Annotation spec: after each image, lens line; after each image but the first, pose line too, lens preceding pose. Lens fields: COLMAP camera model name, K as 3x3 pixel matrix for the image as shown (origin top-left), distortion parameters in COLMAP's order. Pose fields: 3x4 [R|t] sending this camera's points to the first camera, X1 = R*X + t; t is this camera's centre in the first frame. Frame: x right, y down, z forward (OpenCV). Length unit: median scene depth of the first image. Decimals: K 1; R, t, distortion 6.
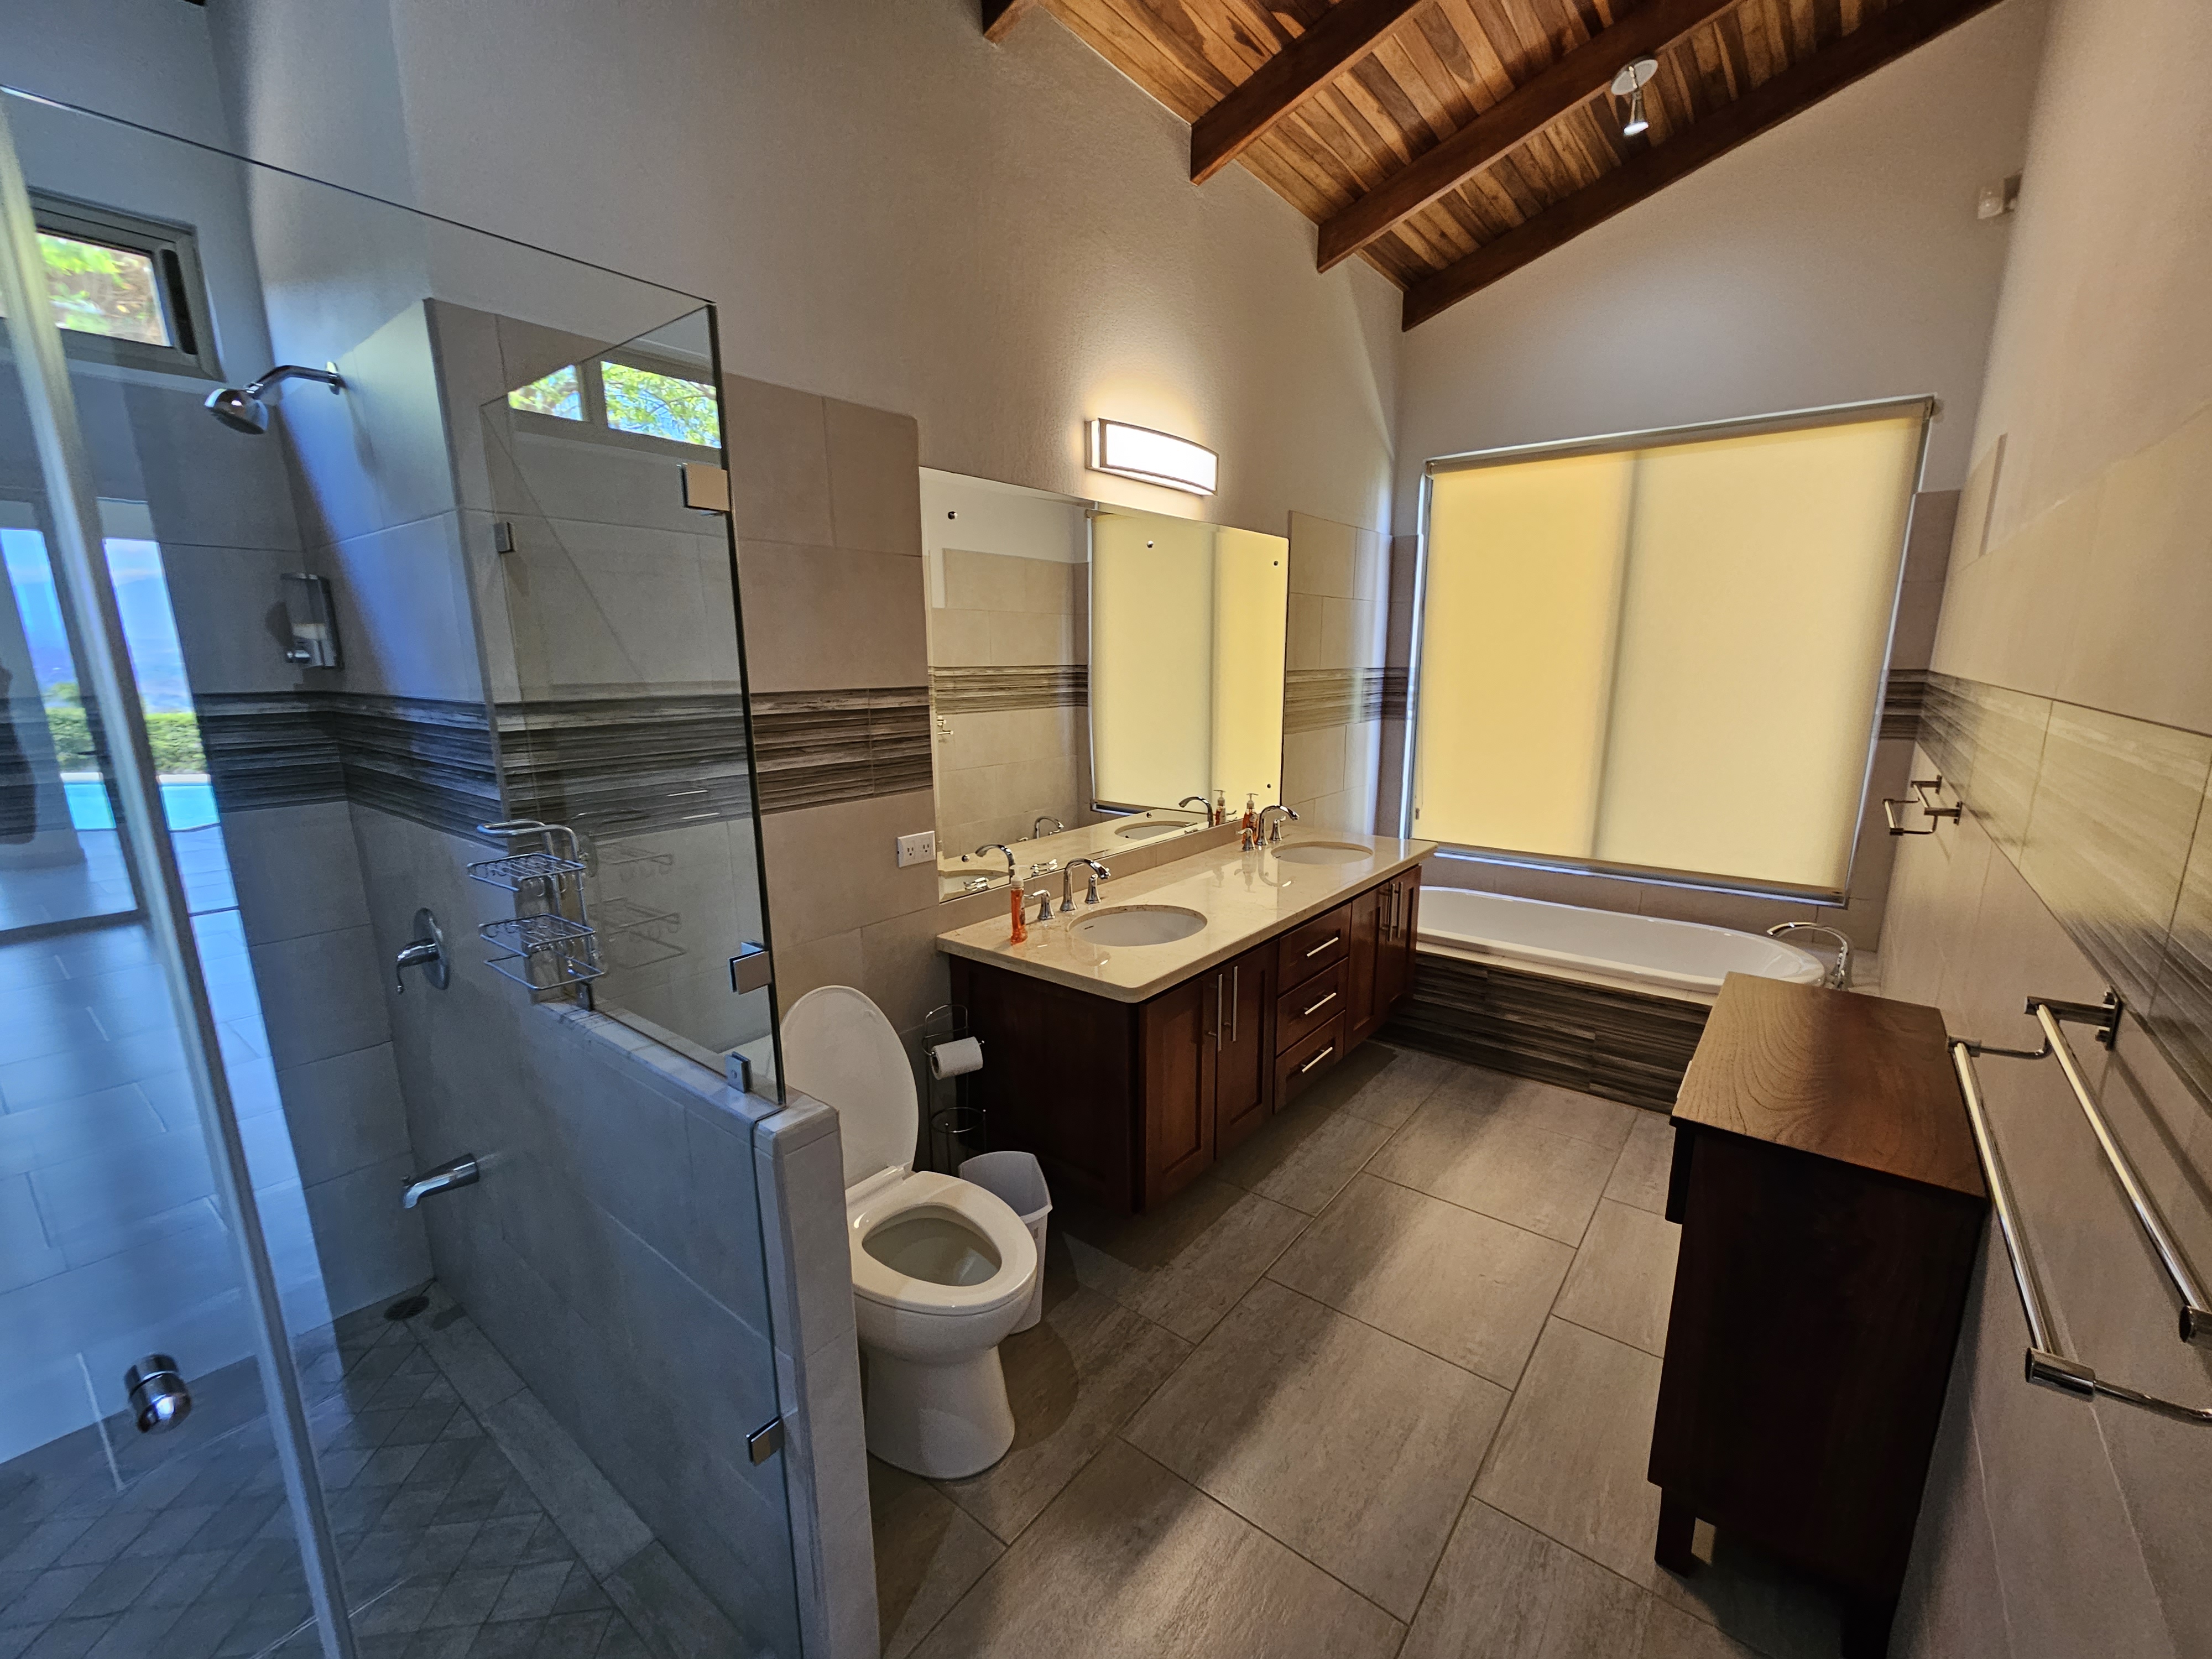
lens RADIAL K [[912.6, 0, 1109.8], [0, 912.6, 851.5], [0, 0, 1]] dist [-0.000953, -0.000052]
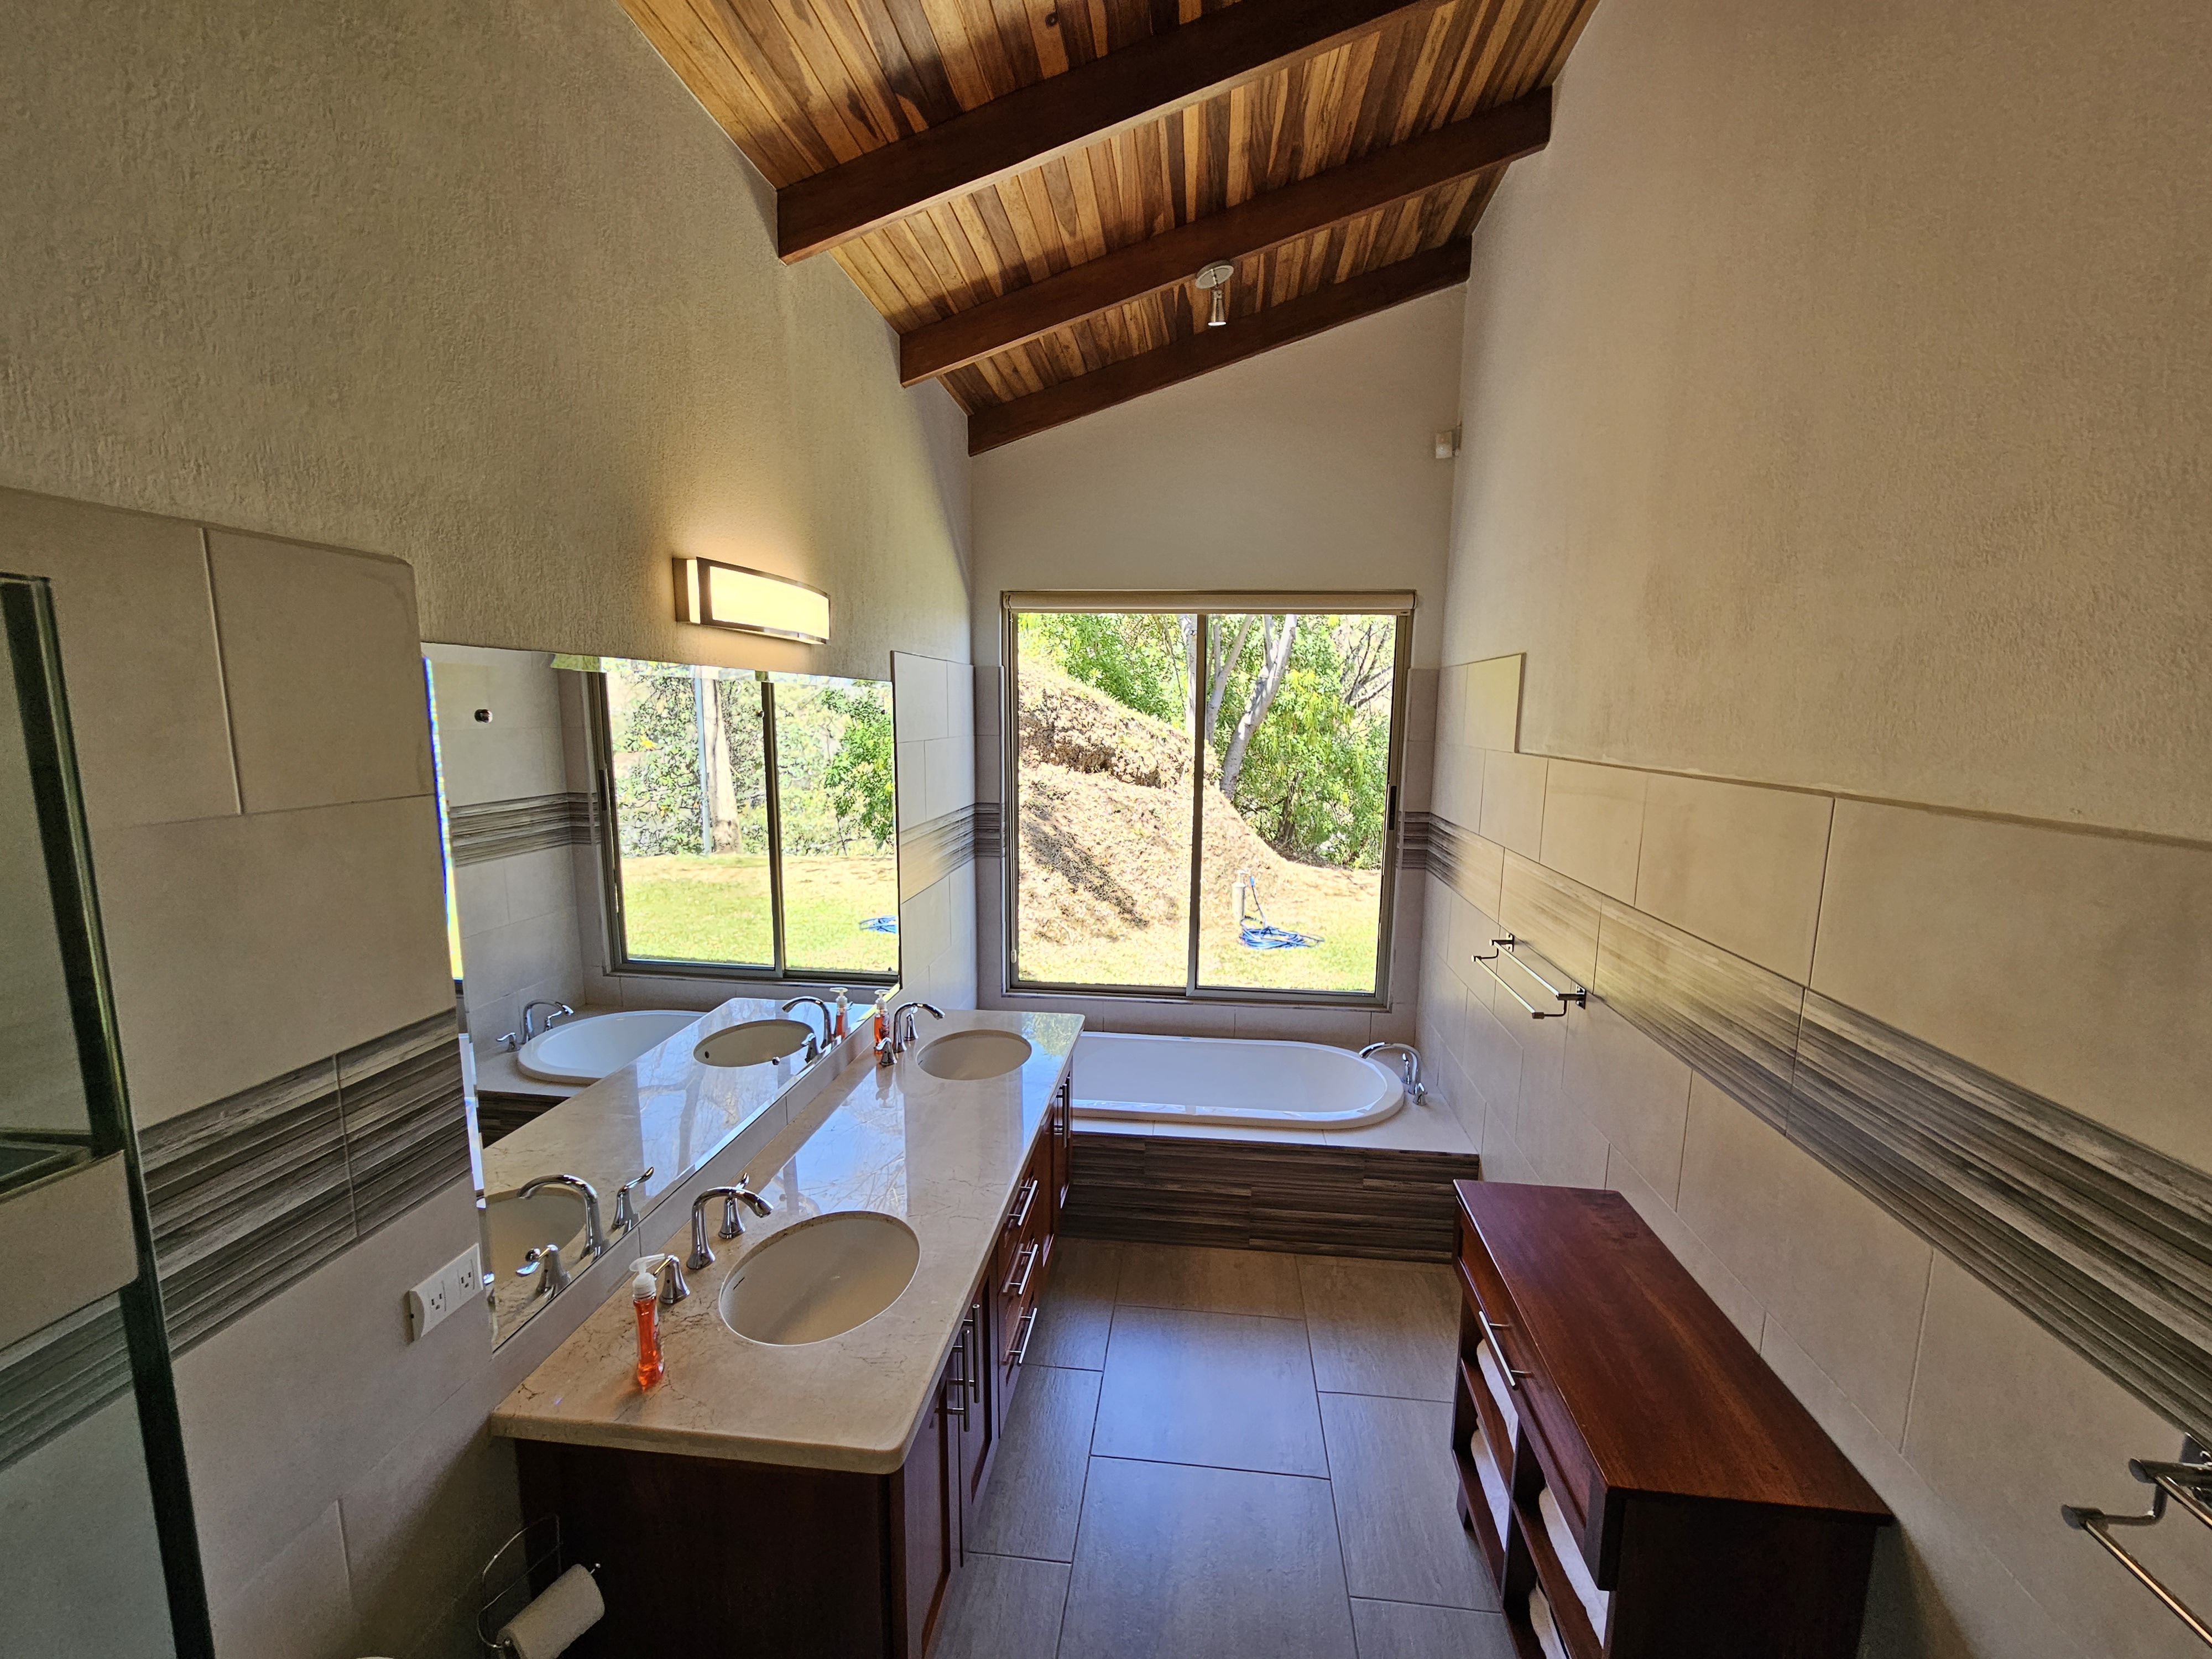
lens RADIAL K [[912.6, 0, 1109.8], [0, 912.6, 851.5], [0, 0, 1]] dist [-0.000953, -0.000052]
pose [[0.852041, -0.065167, 0.519403, -0.099152], [0.096972, 0.994697, -0.034275, -0.155868], [-0.514415, 0.079571, 0.853841, 0.202678]]
